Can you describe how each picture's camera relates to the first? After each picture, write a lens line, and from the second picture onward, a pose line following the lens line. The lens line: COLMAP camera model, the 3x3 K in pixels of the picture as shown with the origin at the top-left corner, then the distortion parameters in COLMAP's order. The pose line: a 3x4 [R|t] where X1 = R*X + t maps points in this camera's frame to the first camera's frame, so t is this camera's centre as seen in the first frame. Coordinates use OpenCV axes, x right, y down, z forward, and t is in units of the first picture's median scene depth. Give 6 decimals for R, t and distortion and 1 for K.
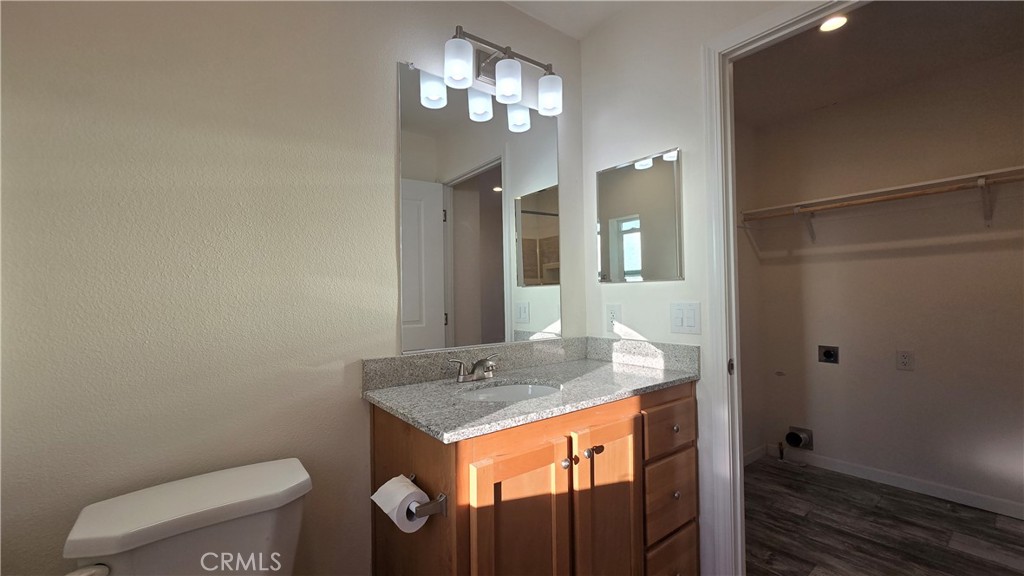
lens RADIAL K [[416.4, 0, 512.1], [0, 416.4, 290.8], [0, 0, 1]] dist [-0.002074, -0.000197]
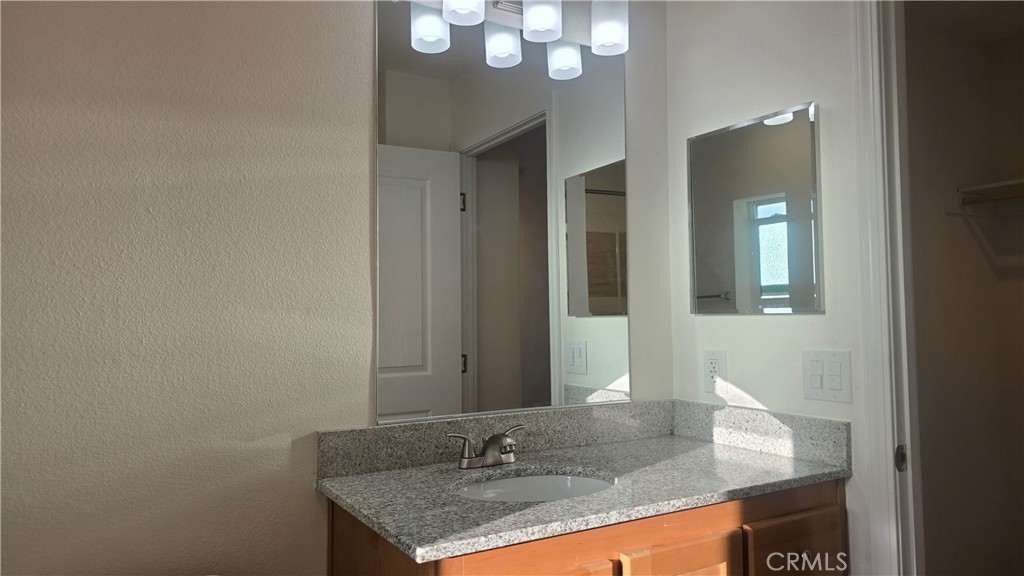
lens RADIAL K [[684.6, 0, 514.7], [0, 684.6, 290.2], [0, 0, 1]] dist [0.054057, -0.051524]
pose [[0.993739, 0.001378, -0.111719, 0.068582], [-0.004581, 0.999586, -0.028413, -0.028798], [0.111634, 0.028746, 0.993334, -0.070667]]
